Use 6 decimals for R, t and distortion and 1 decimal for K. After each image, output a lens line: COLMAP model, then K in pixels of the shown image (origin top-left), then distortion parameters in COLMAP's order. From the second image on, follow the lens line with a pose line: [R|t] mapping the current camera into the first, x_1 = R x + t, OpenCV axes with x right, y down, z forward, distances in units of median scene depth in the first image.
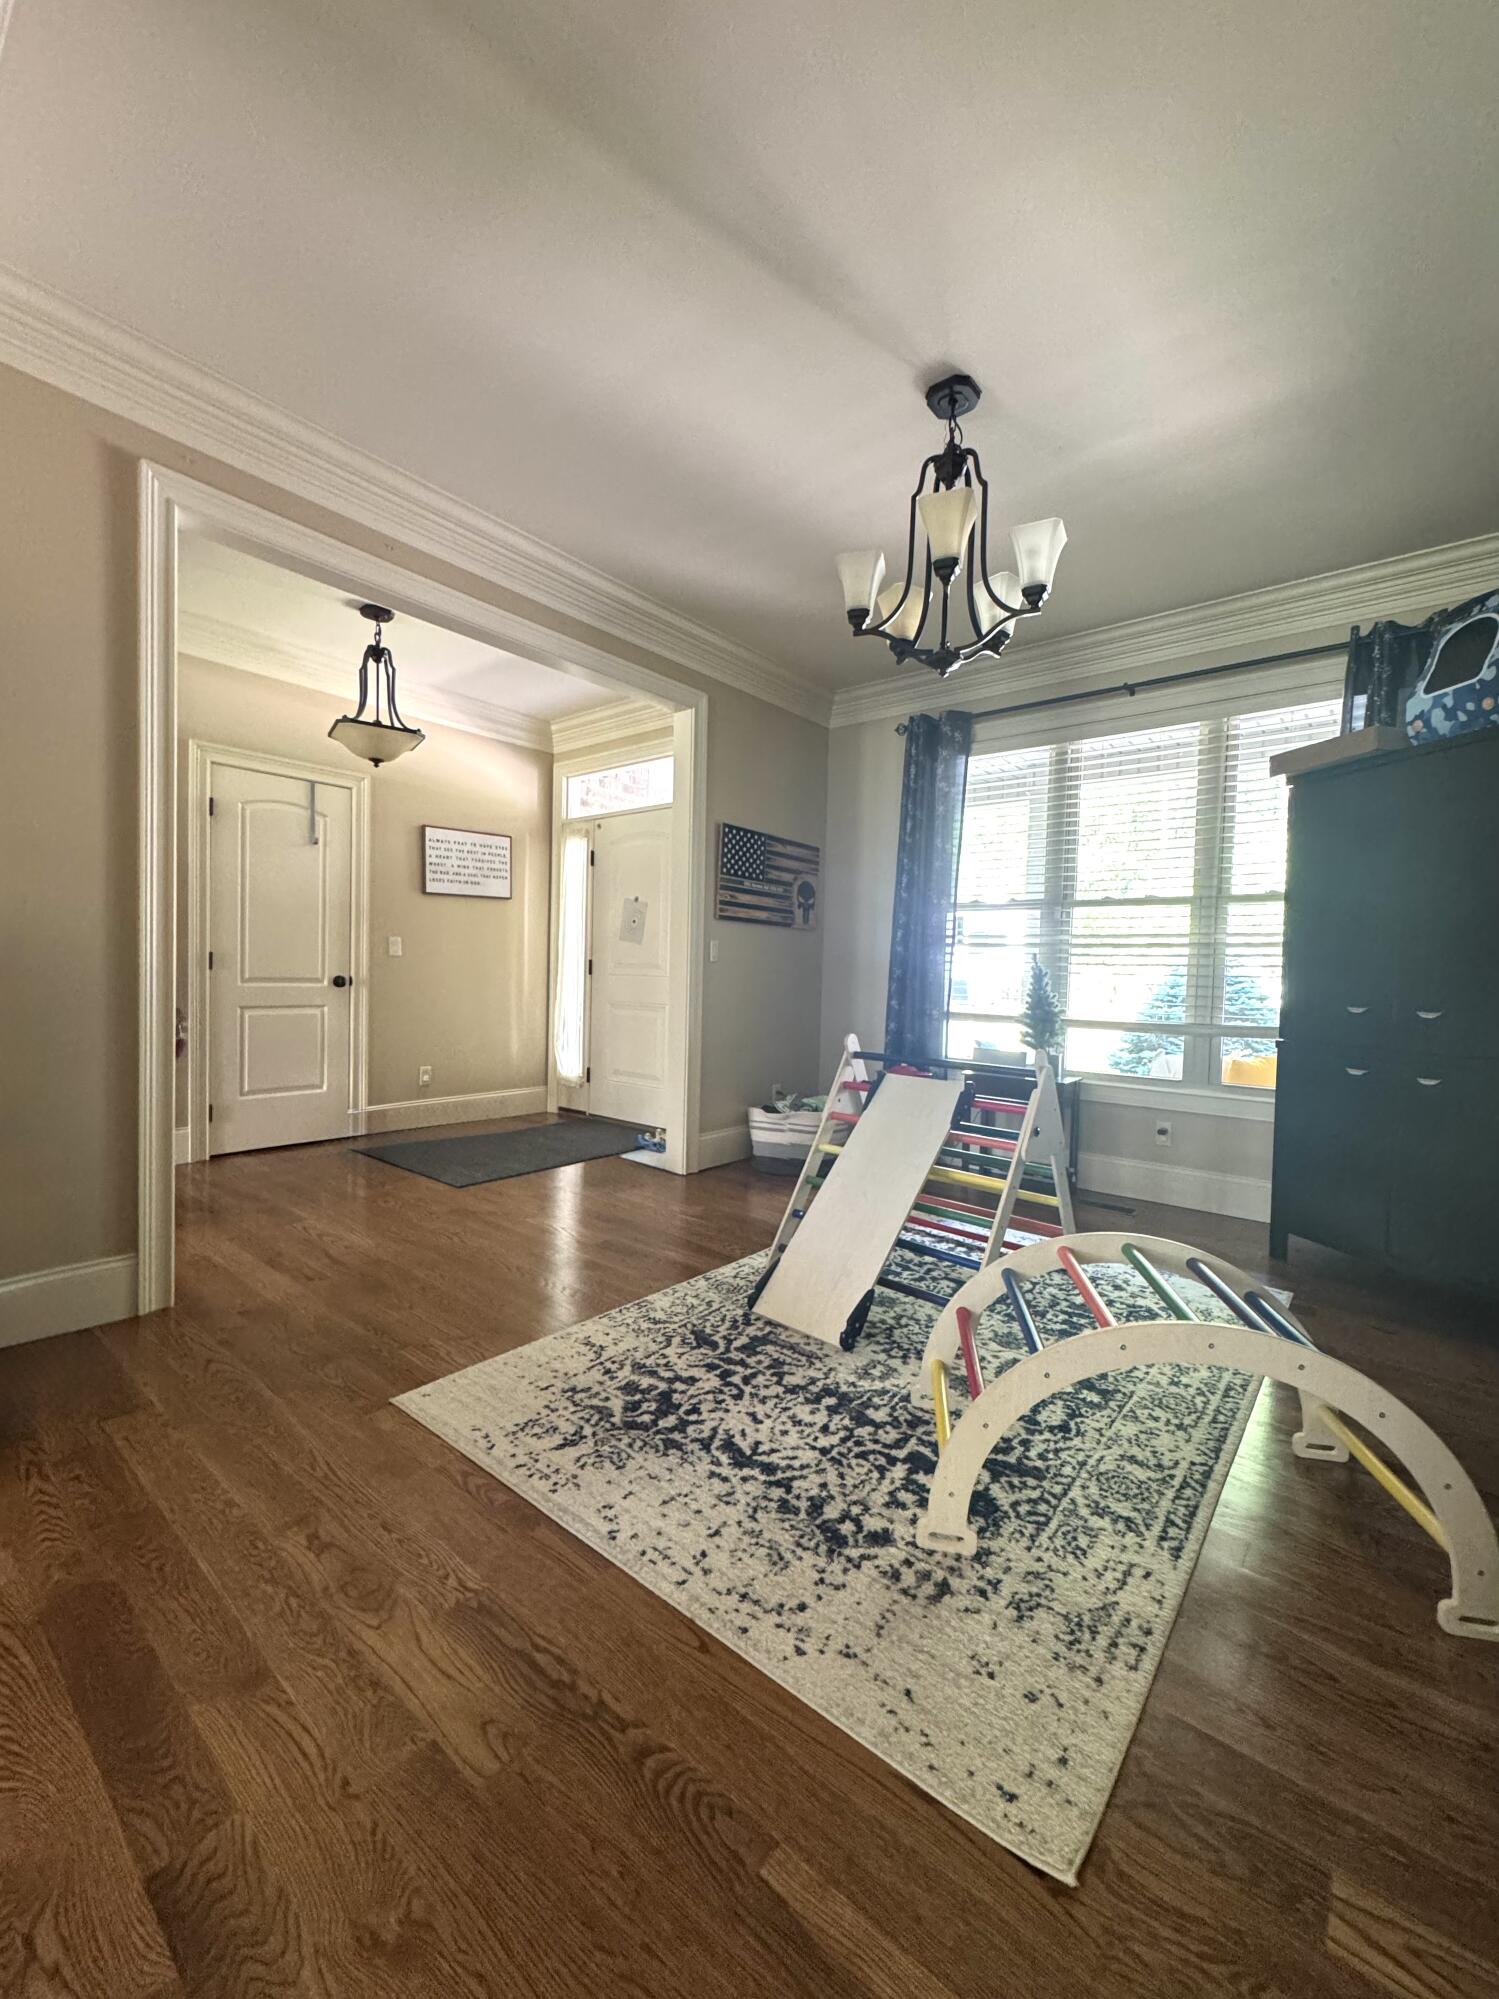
lens RADIAL K [[806.8, 0, 749.5], [0, 806.8, 999.5], [0, 0, 1]] dist [0.000645, 0.000220]
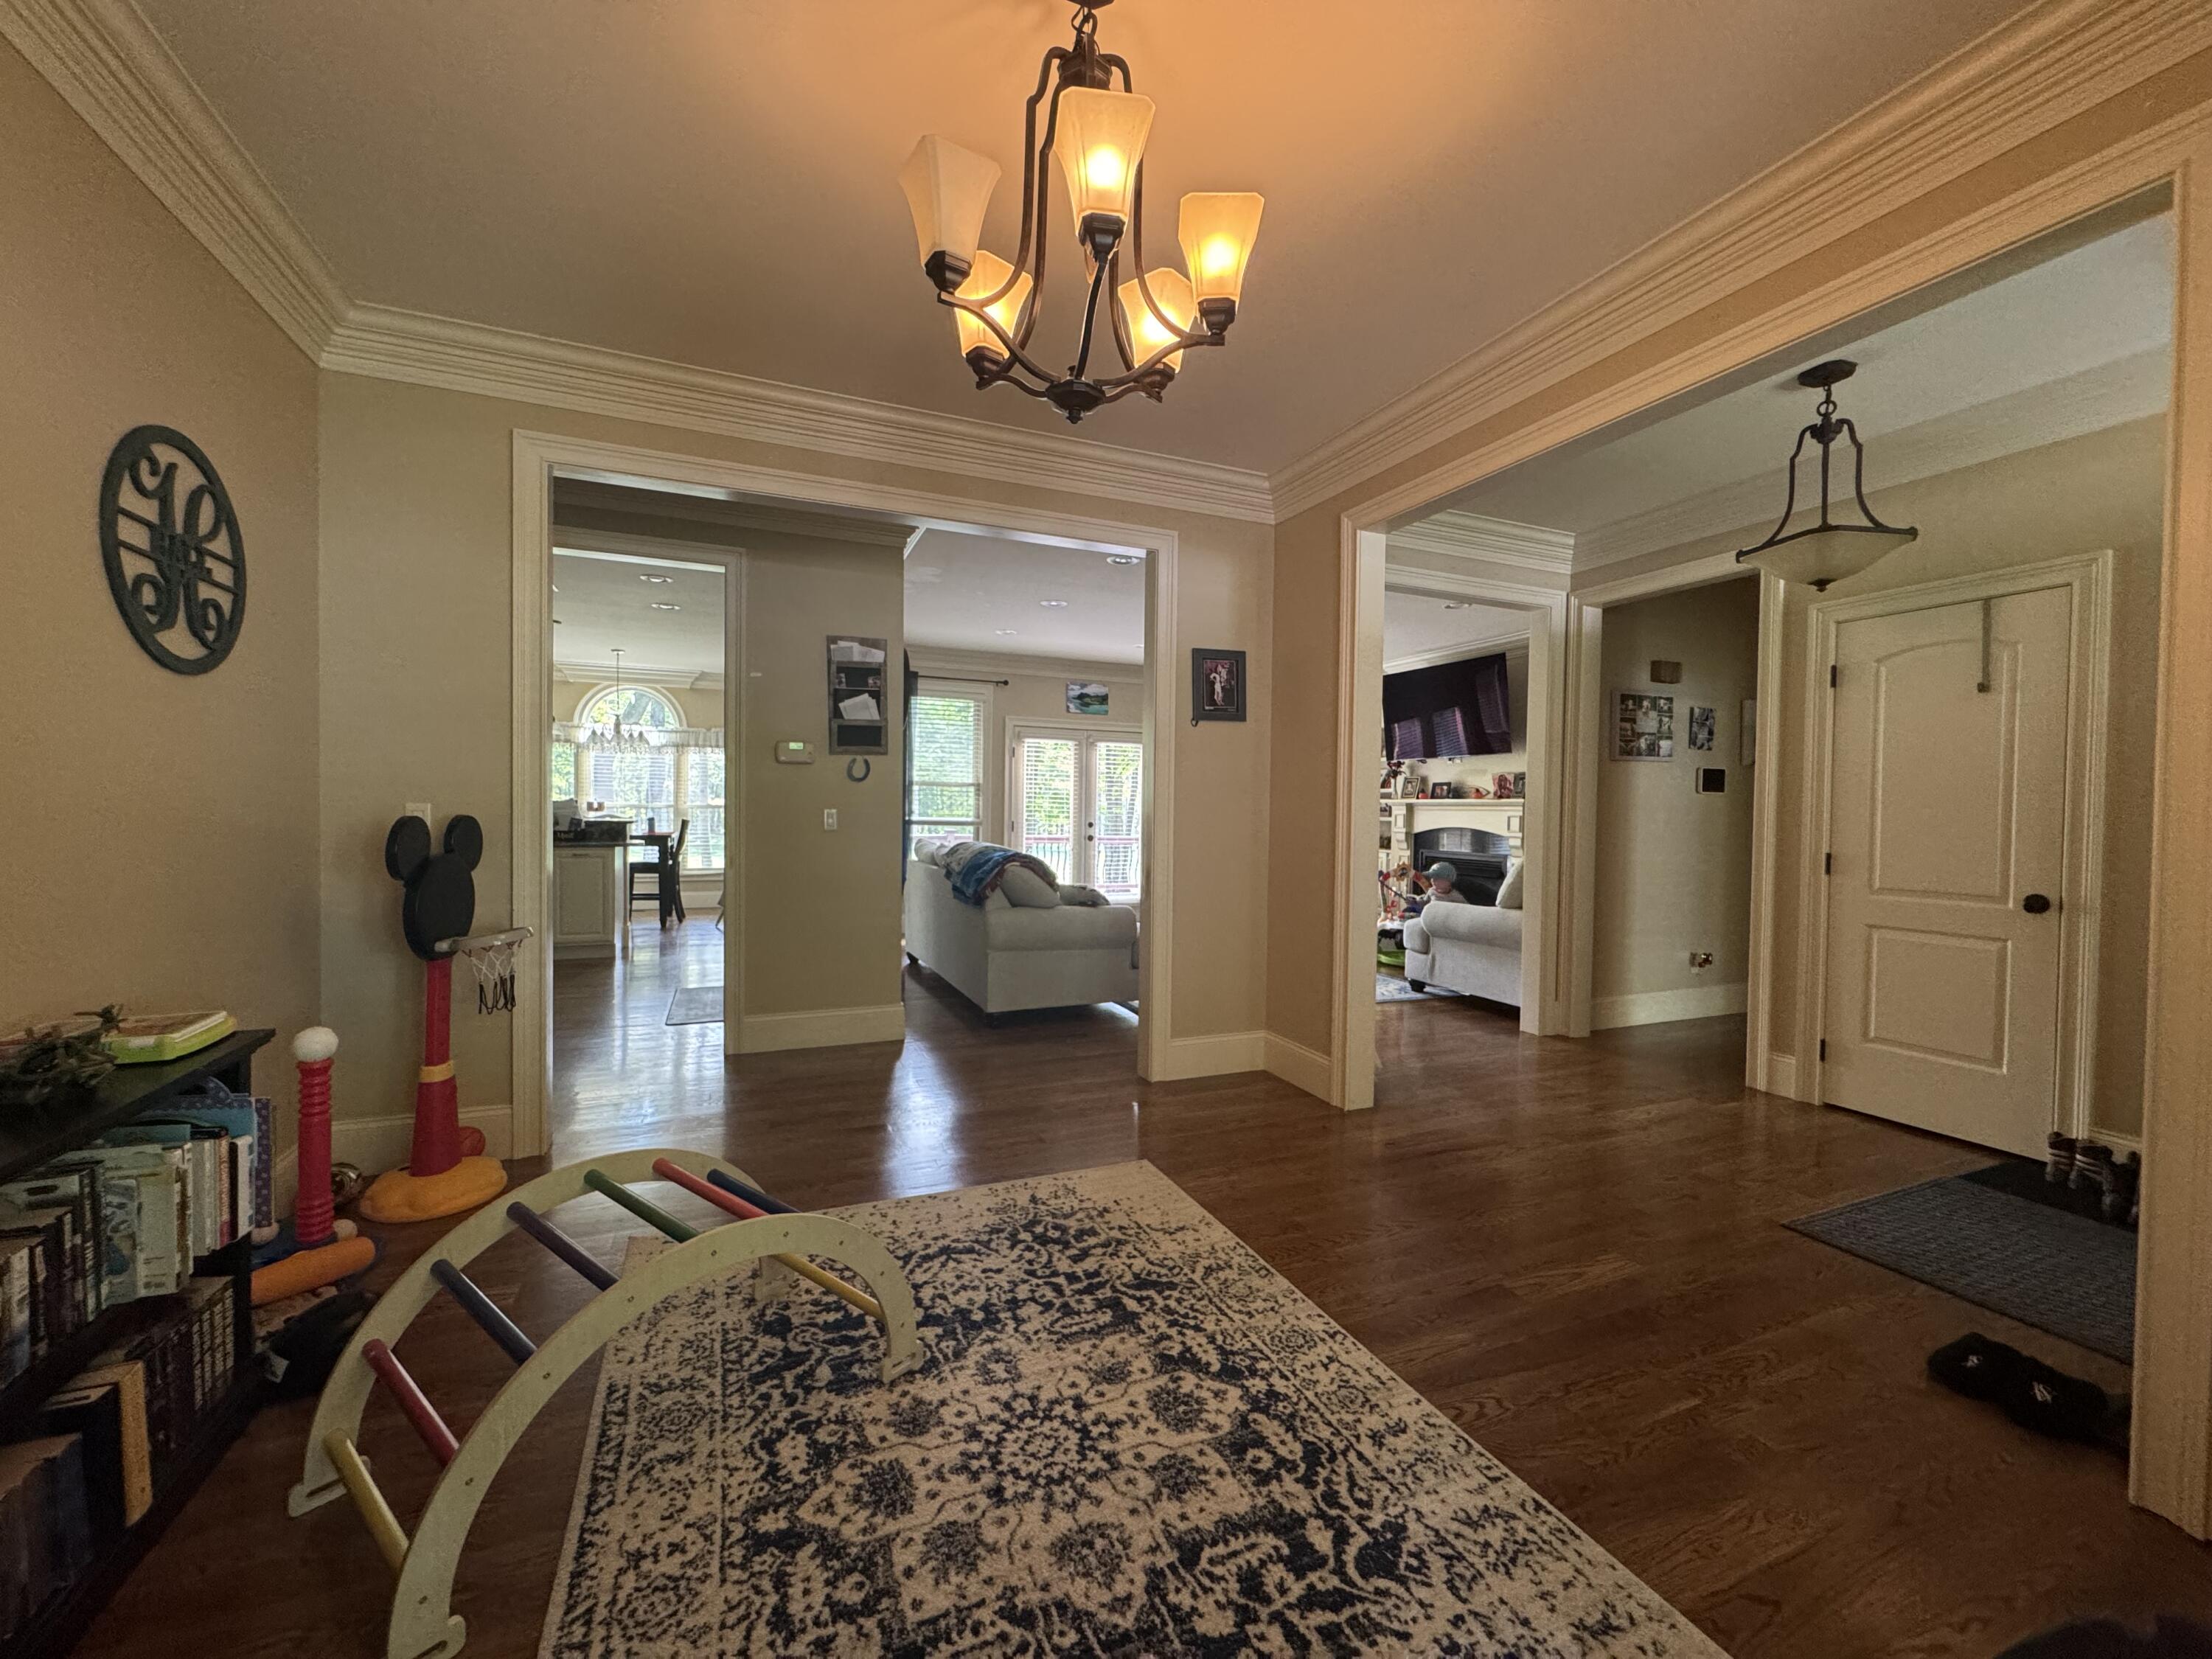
lens RADIAL K [[882.0, 0, 1106.0], [0, 882.0, 829.5], [0, 0, 1]] dist [-0.000958, 0.000452]
pose [[-0.463526, -0.014357, -0.885967, 0.976774], [-0.056580, 0.998308, 0.013424, -0.112225], [0.884275, 0.056350, -0.463554, 1.592789]]
